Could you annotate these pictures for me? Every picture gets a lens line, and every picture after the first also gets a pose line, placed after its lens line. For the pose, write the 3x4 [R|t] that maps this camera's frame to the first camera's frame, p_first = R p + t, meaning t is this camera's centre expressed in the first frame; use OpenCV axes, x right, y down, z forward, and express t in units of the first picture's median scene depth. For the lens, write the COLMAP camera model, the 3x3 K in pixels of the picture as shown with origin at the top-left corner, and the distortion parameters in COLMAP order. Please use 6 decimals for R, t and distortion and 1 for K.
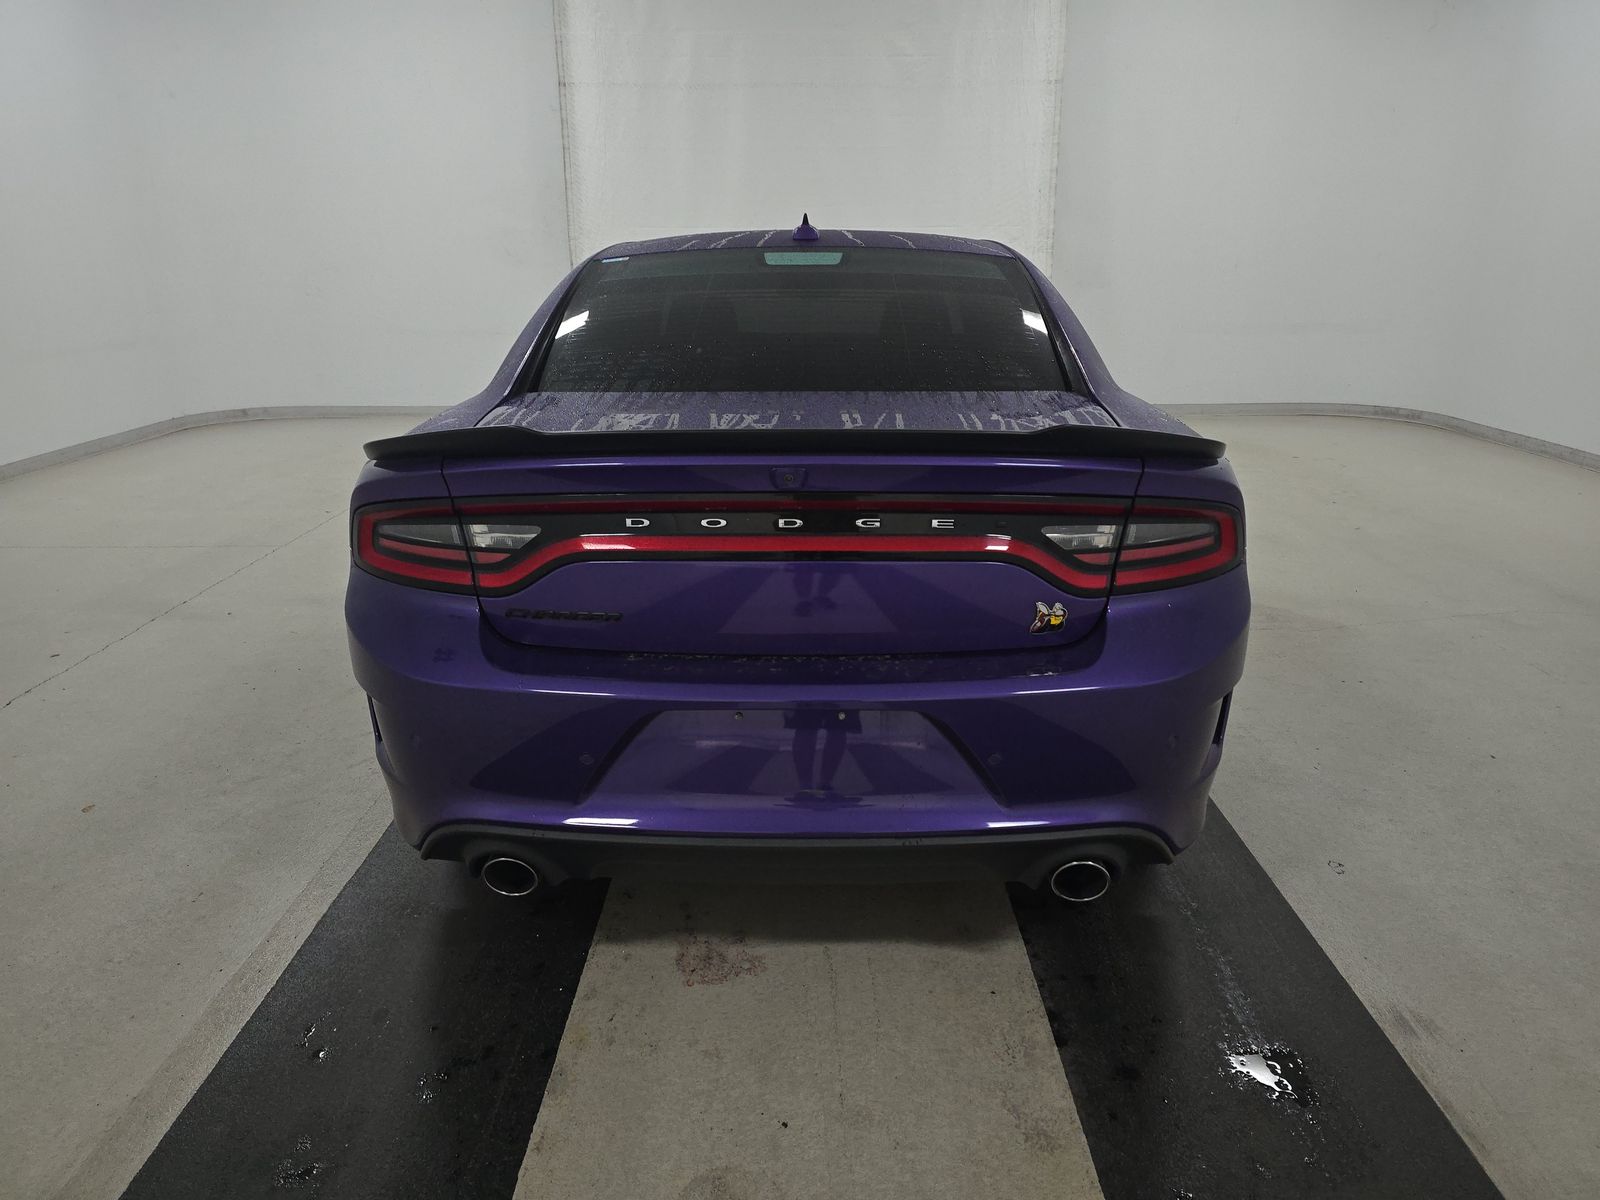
lens RADIAL K [[1060.9, 0, 802.5], [0, 1060.9, 598.9], [0, 0, 1]] dist [0.068154, -0.053020]
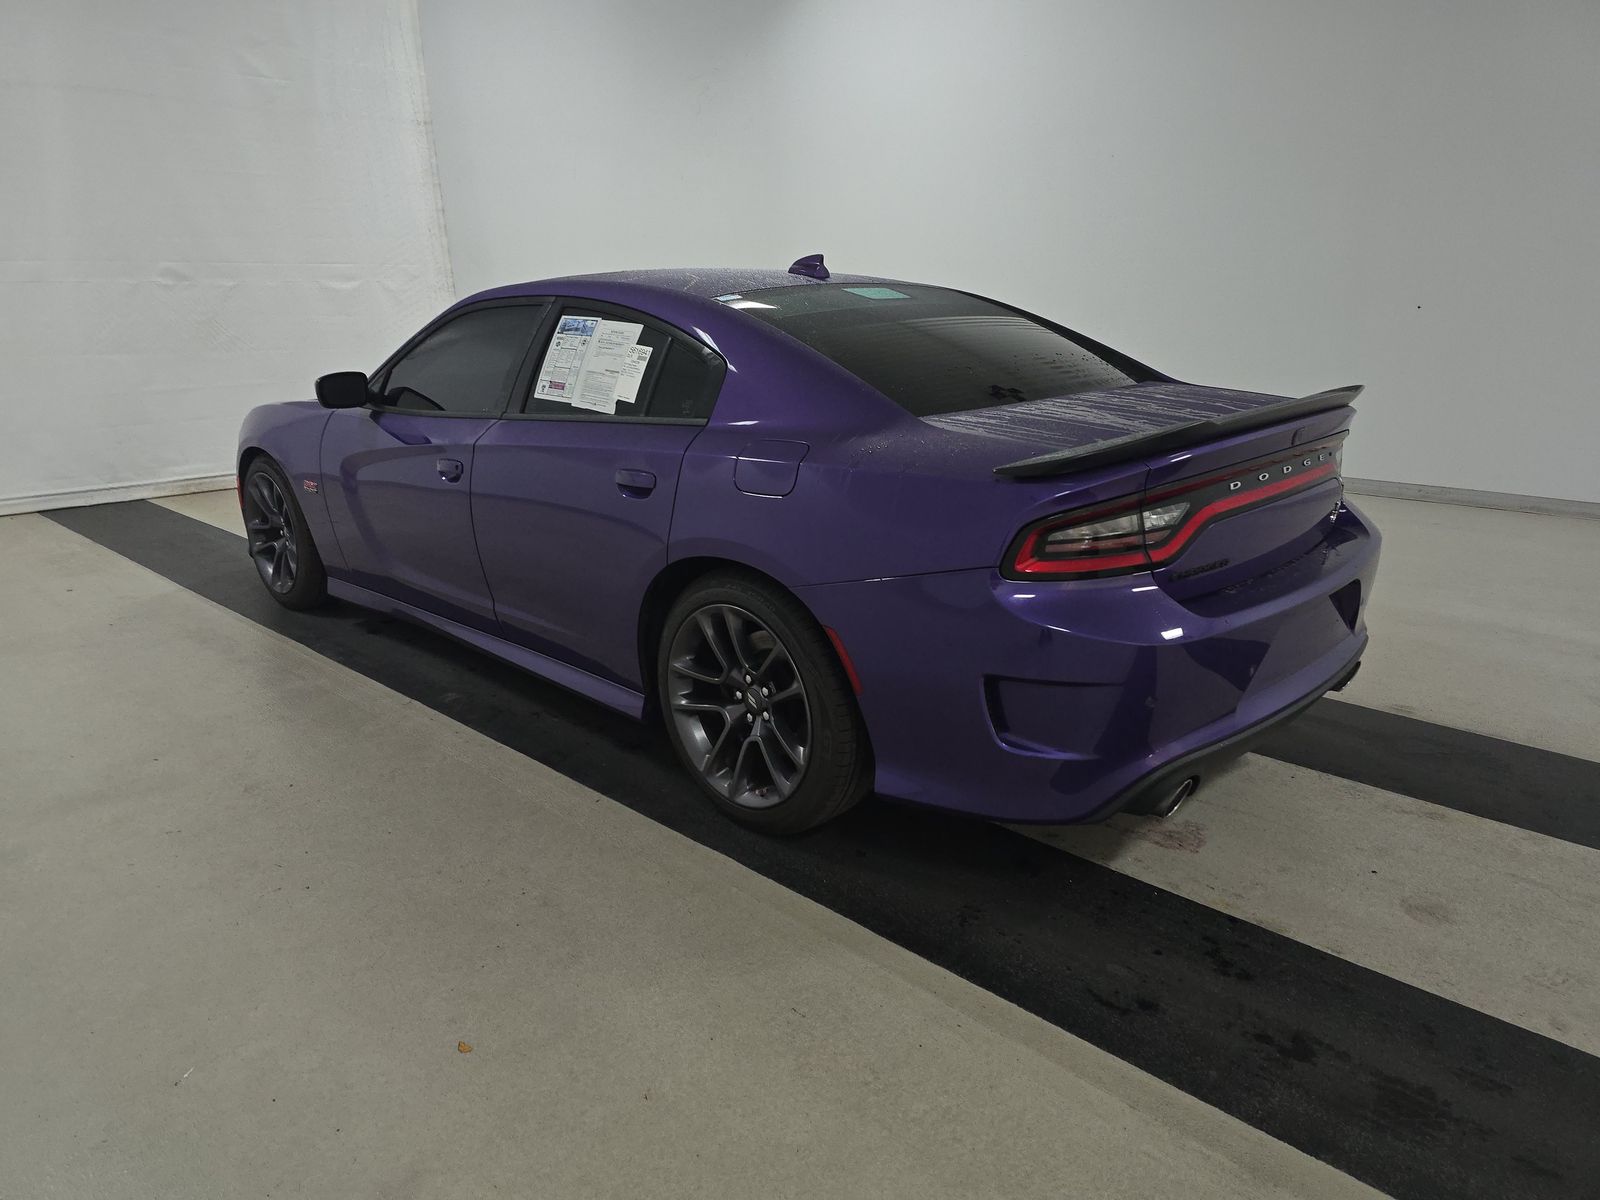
lens RADIAL K [[1060.9, 0, 802.5], [0, 1060.9, 598.9], [0, 0, 1]] dist [0.068154, -0.053020]
pose [[0.683576, -0.213062, 0.698090, -1.317980], [0.236800, 0.969448, 0.064005, -0.131476], [-0.690398, 0.121556, 0.713144, 0.393223]]
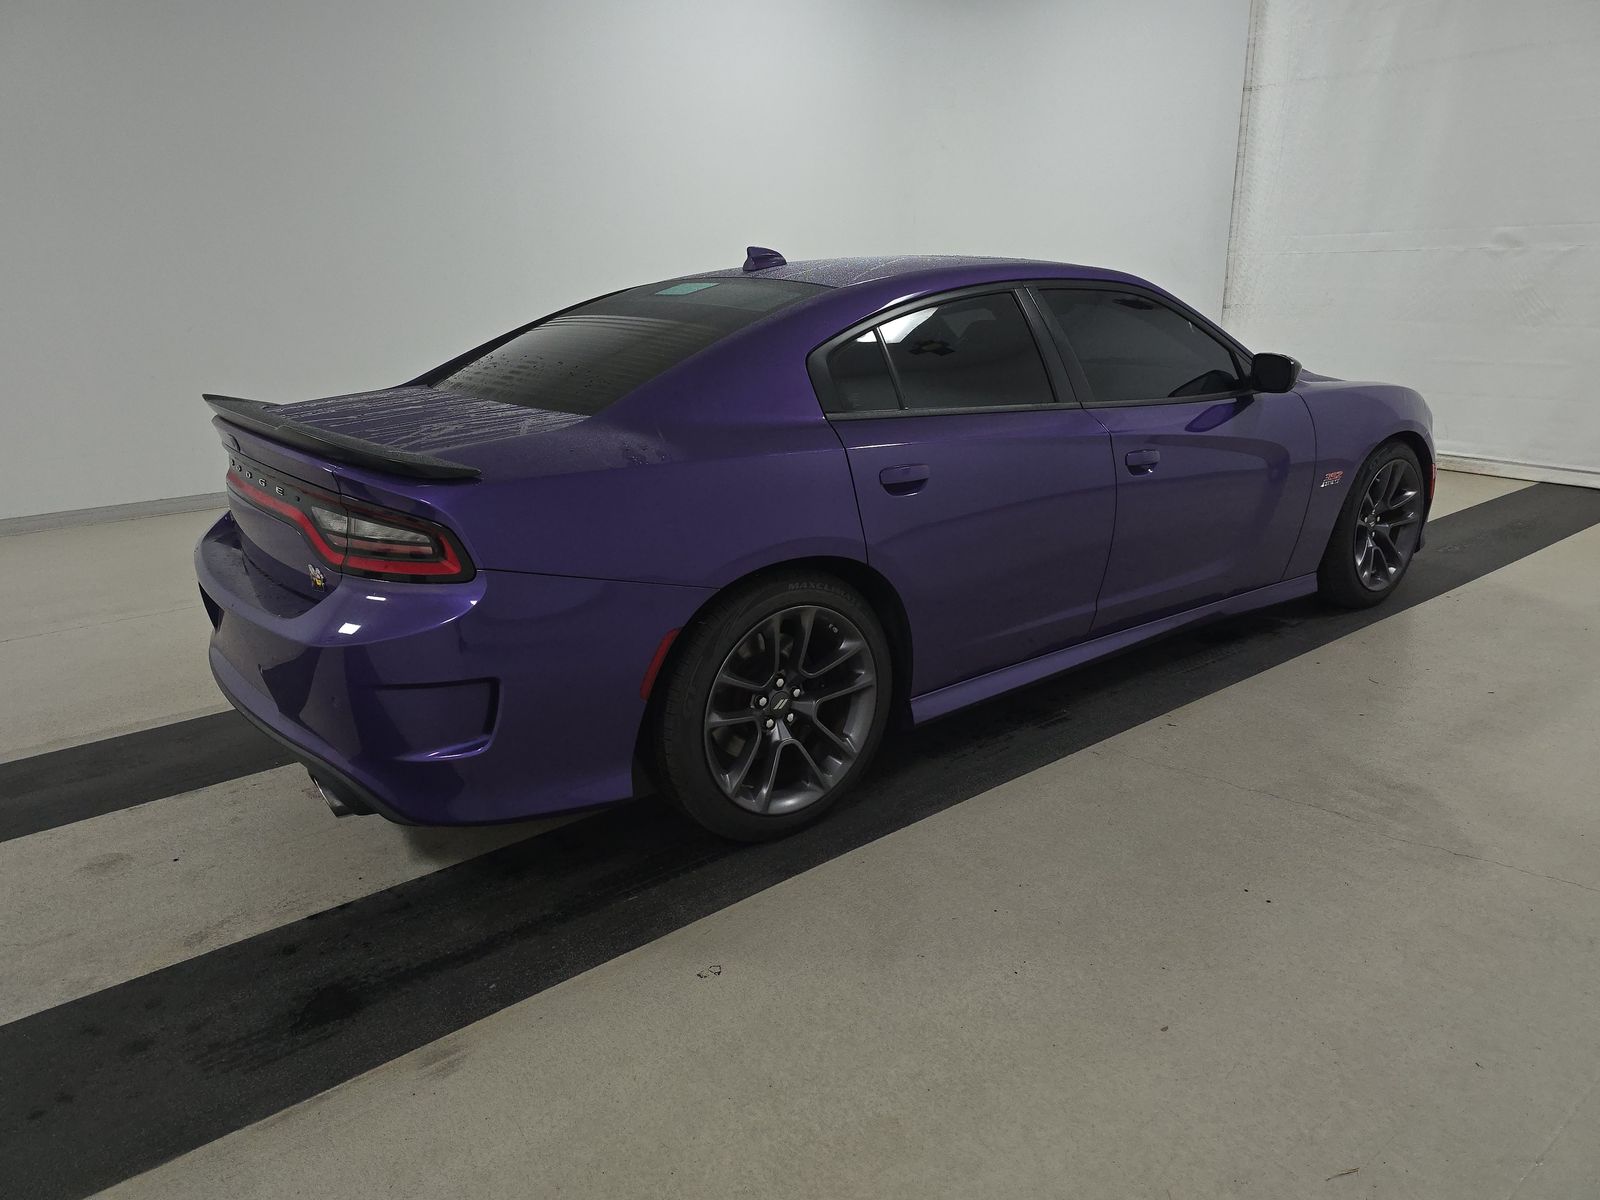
lens RADIAL K [[1060.9, 0, 802.5], [0, 1060.9, 598.9], [0, 0, 1]] dist [0.068154, -0.053020]
pose [[0.623571, 0.221376, -0.749768, 1.430726], [-0.225463, 0.969243, 0.098664, -0.200178], [0.748549, 0.107521, 0.654304, 0.547538]]
